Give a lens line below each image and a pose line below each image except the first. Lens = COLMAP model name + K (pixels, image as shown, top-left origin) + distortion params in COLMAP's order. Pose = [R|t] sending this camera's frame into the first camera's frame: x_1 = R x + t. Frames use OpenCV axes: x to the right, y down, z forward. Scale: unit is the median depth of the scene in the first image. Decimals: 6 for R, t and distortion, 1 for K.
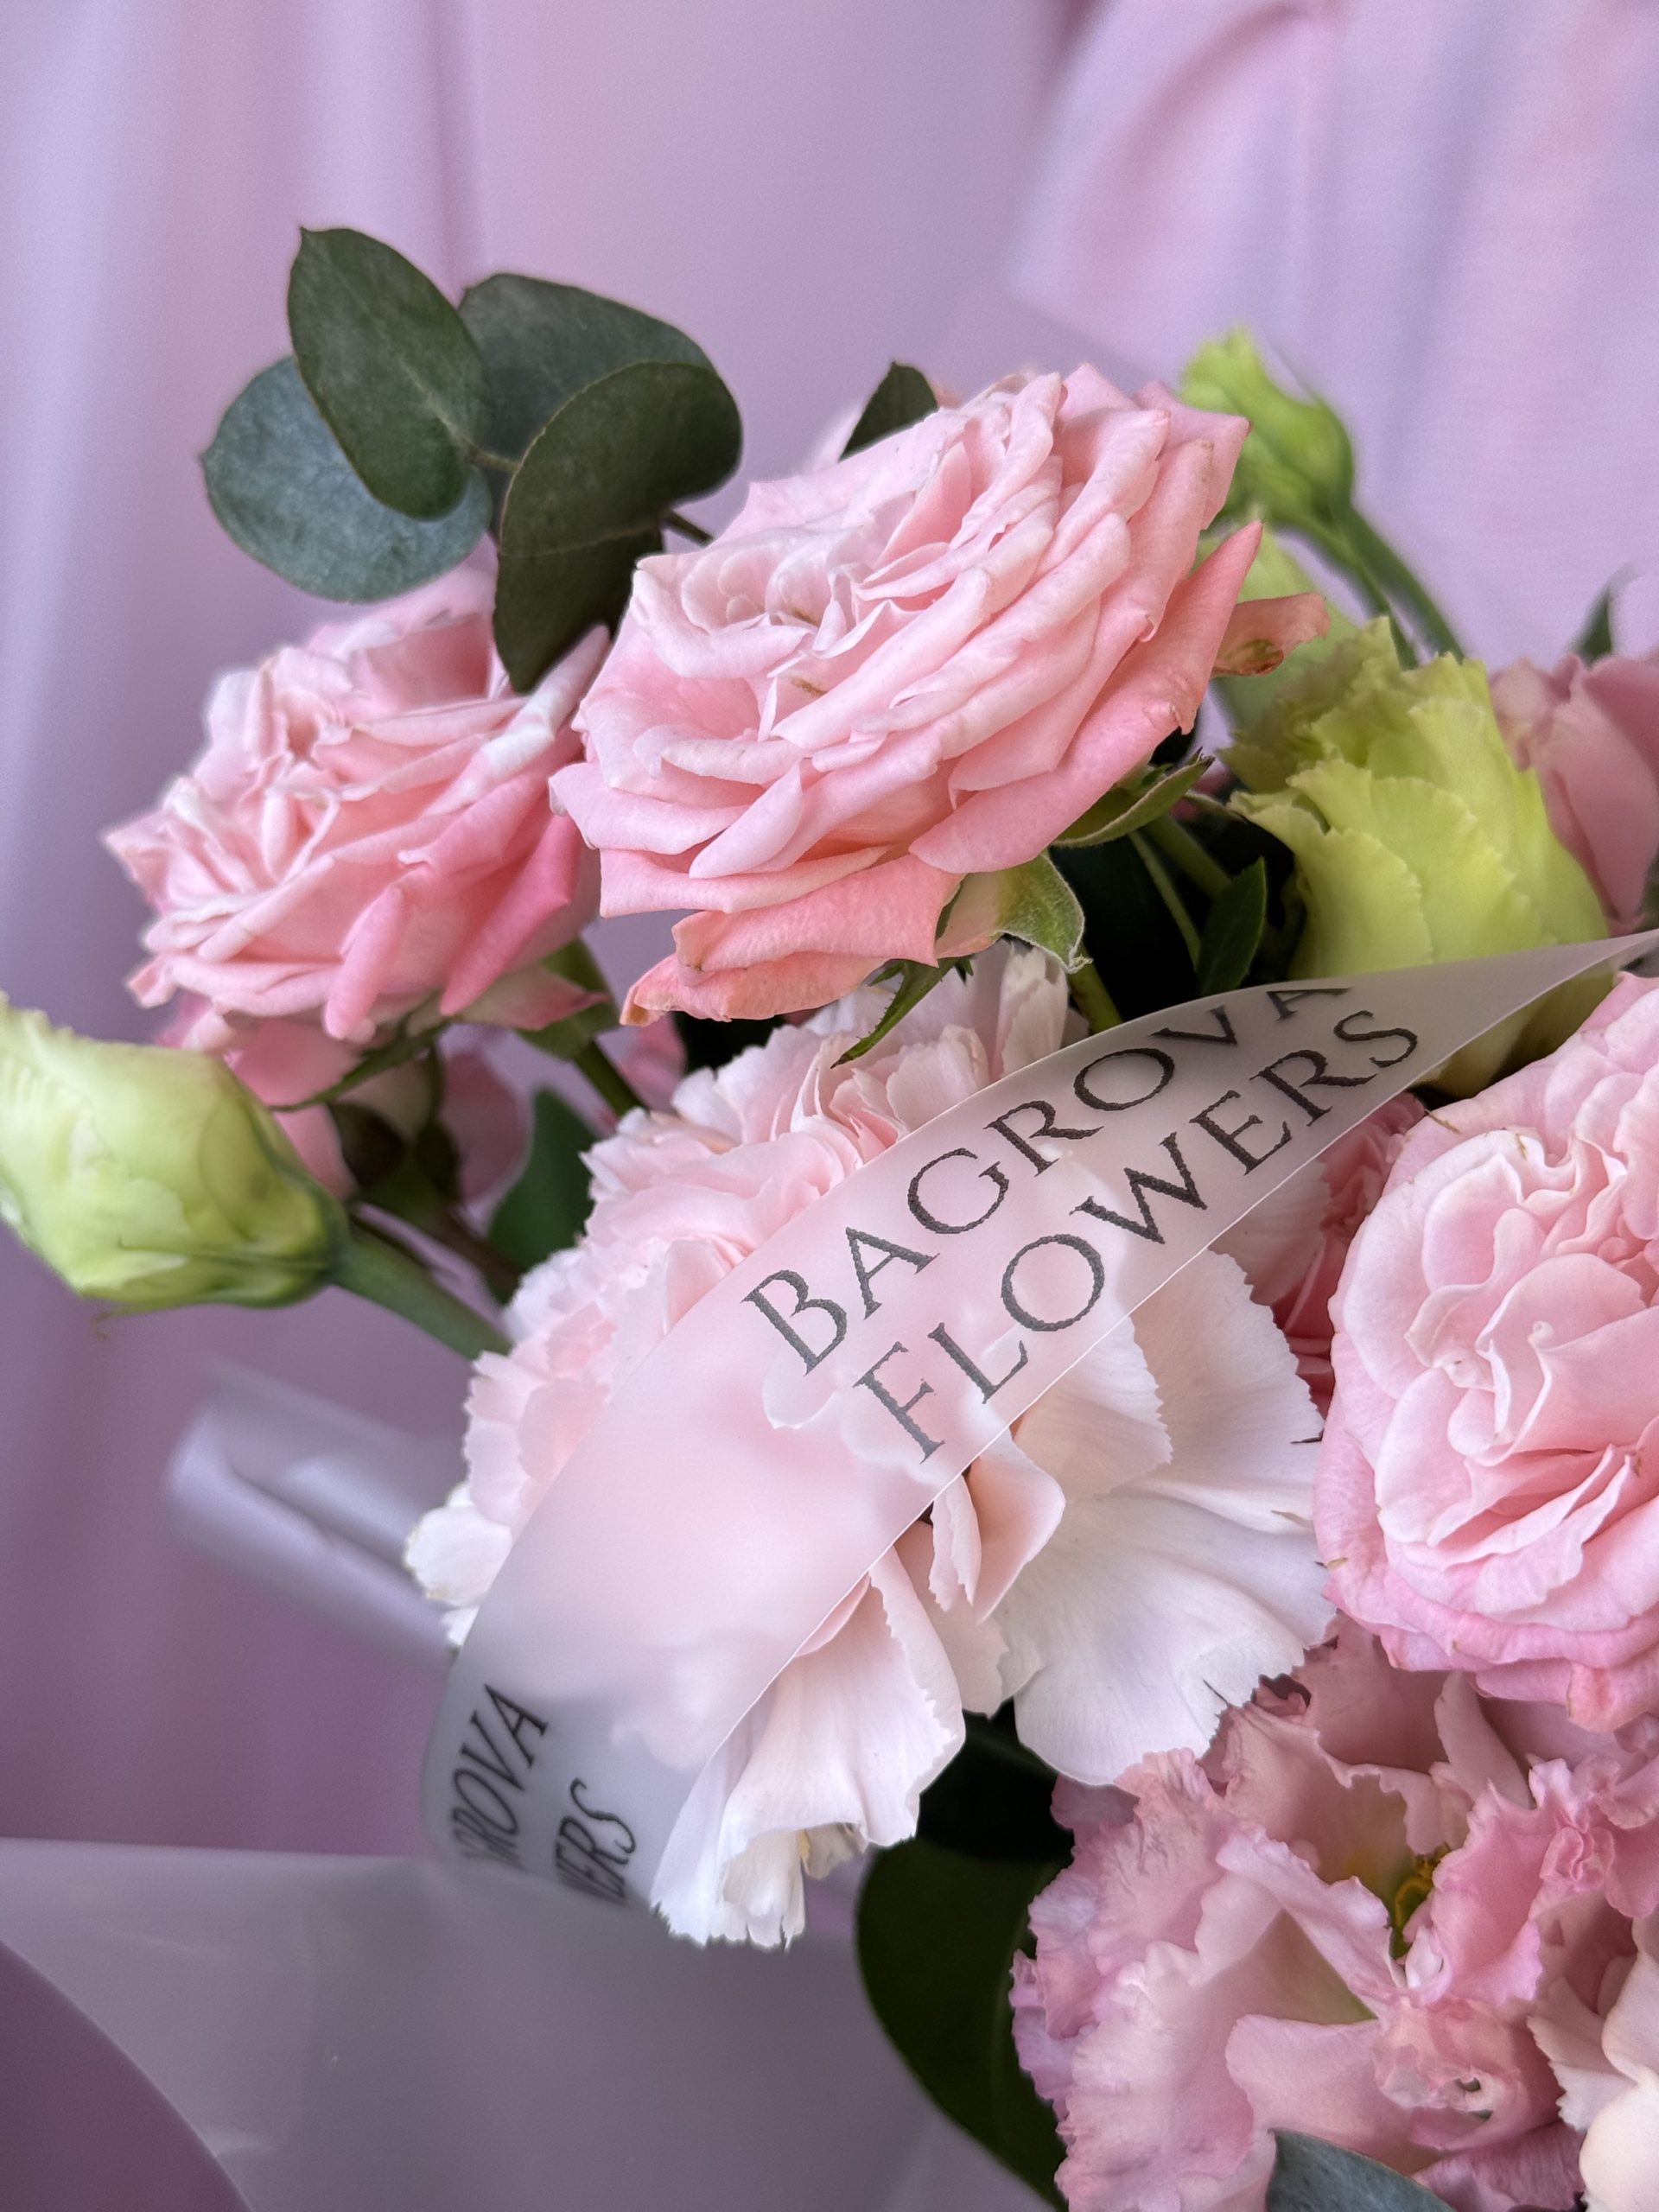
lens RADIAL K [[3194.6, 0, 830.4], [0, 3194.6, 1037.9], [0, 0, 1]] dist [0.107148, -0.101588]
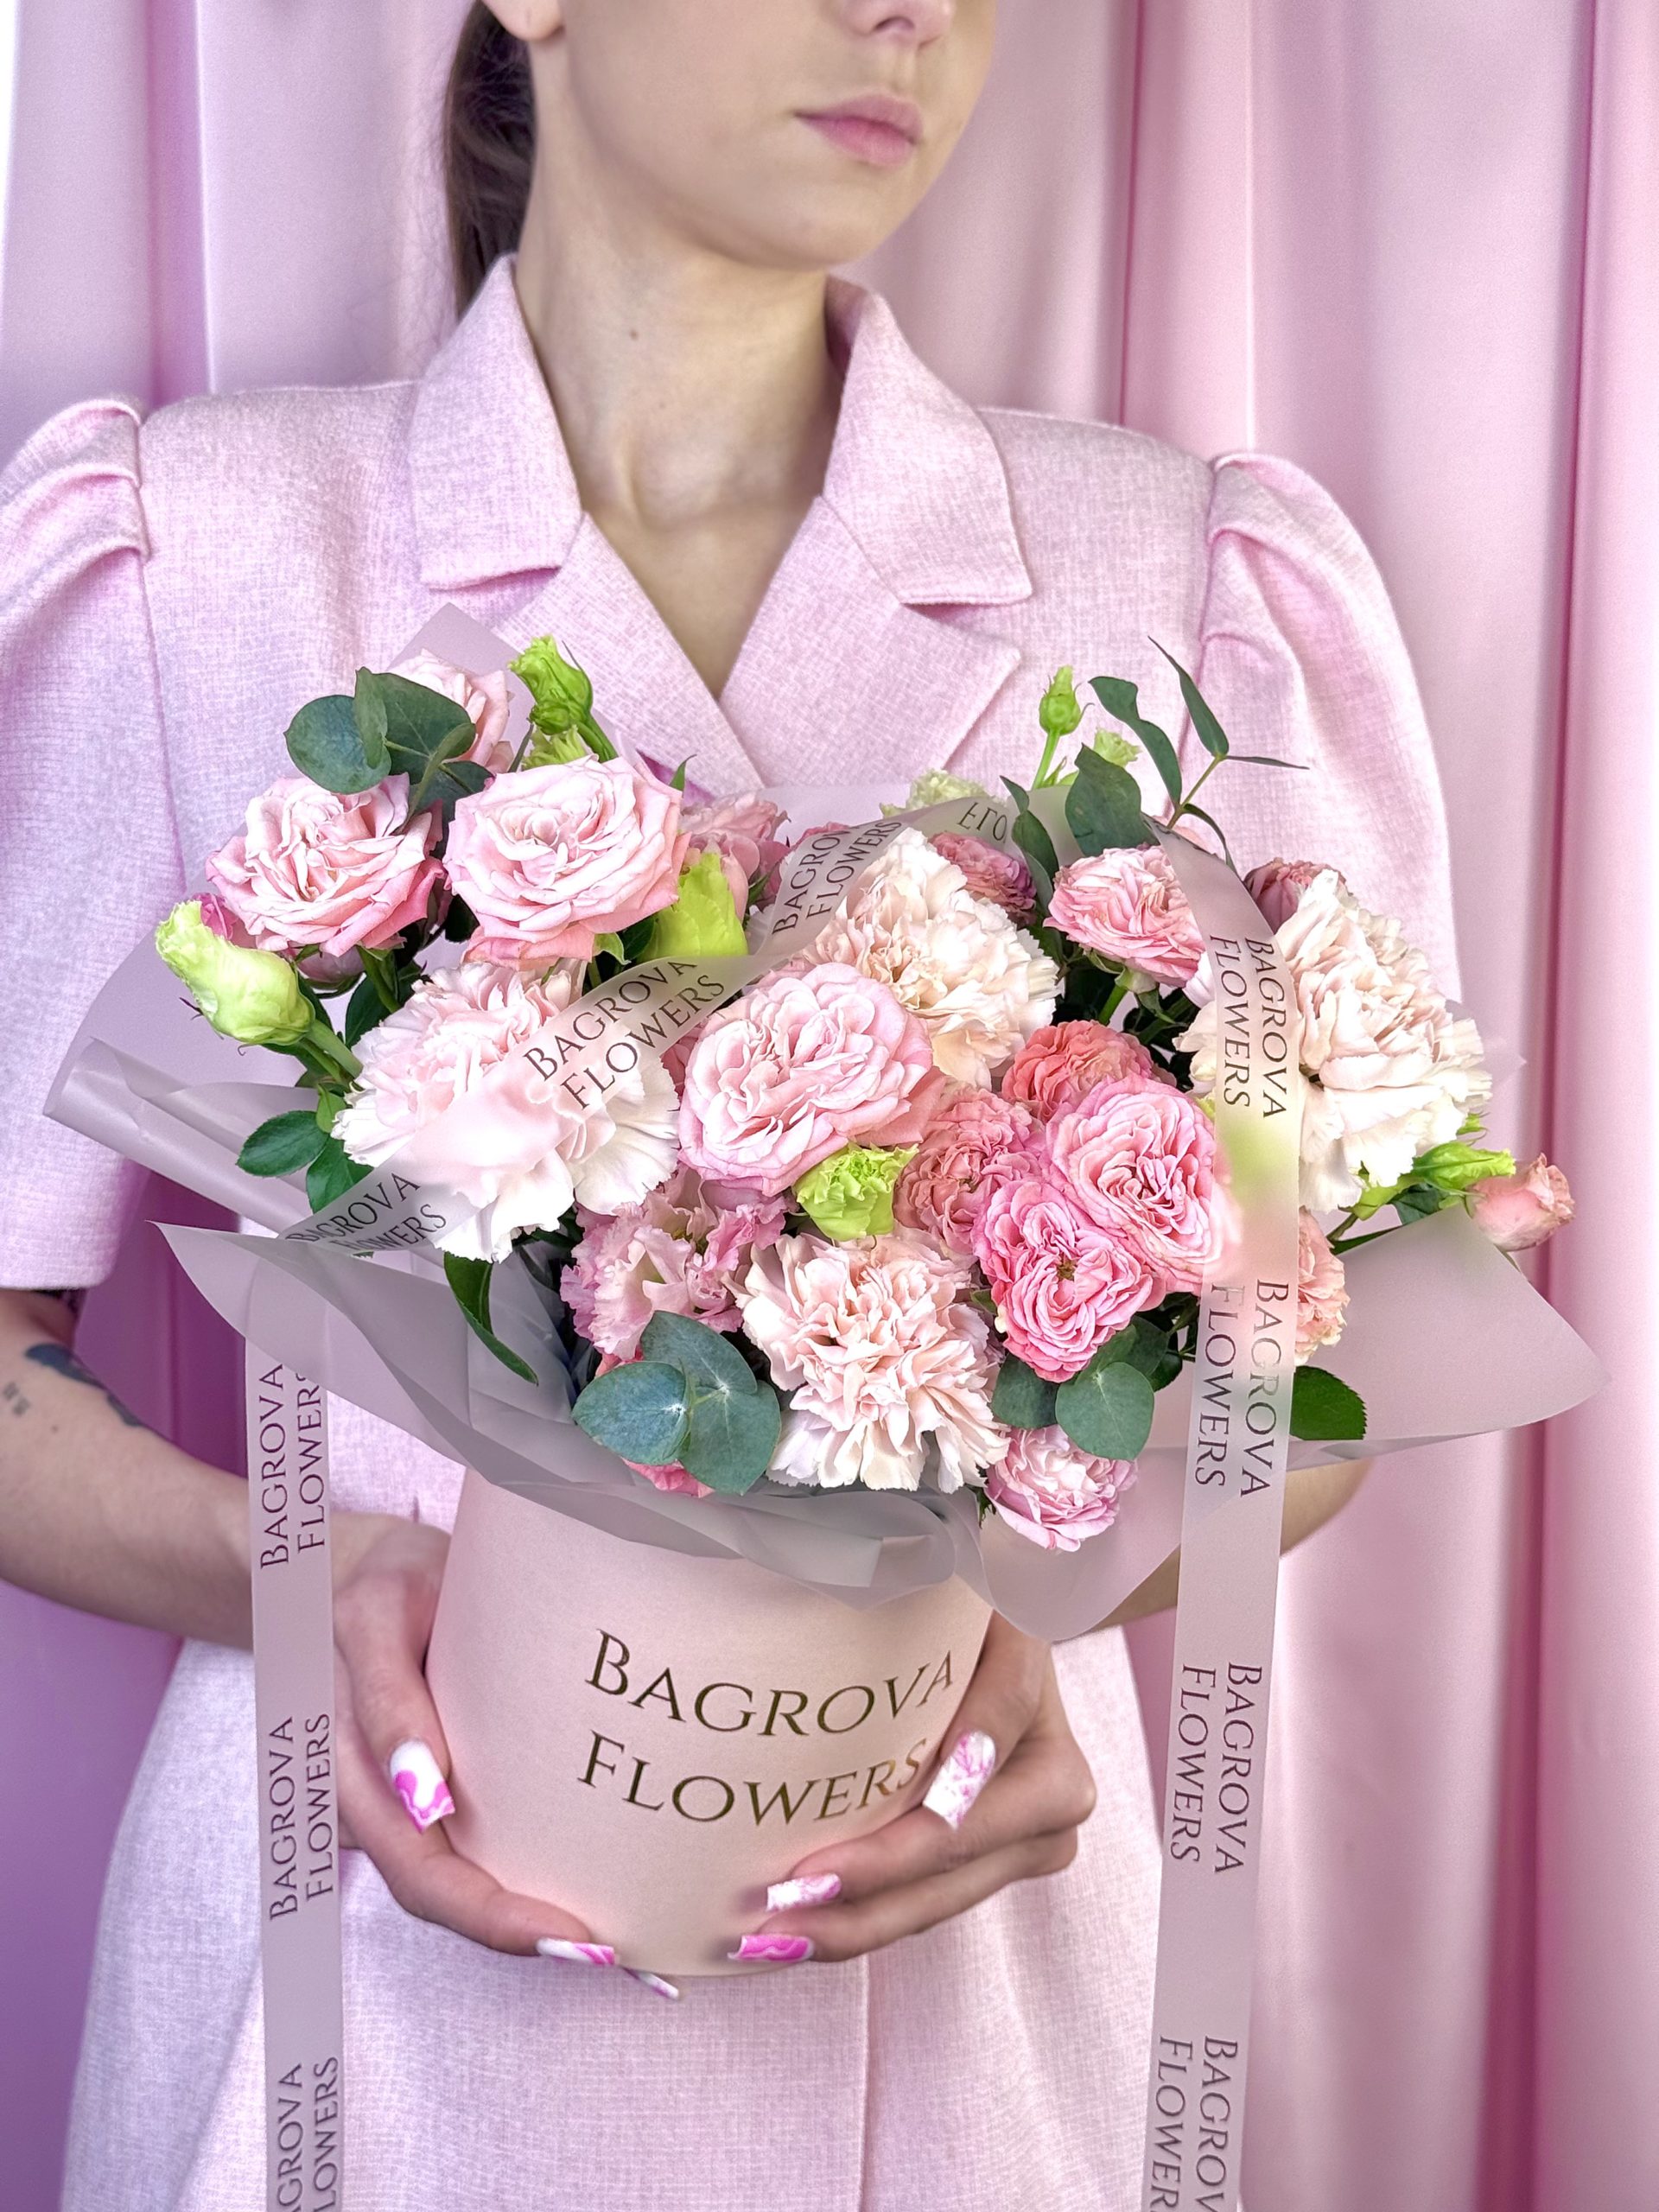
lens RADIAL K [[3194.6, 0, 830.4], [0, 3194.6, 1037.9], [0, 0, 1]] dist [0.107148, -0.101588]
pose [[0.882683, 0.044630, 0.467844, -1.255176], [-0.103603, 0.989469, 0.101078, -0.297653], [-0.458406, -0.137690, 0.878012, -1.946897]]
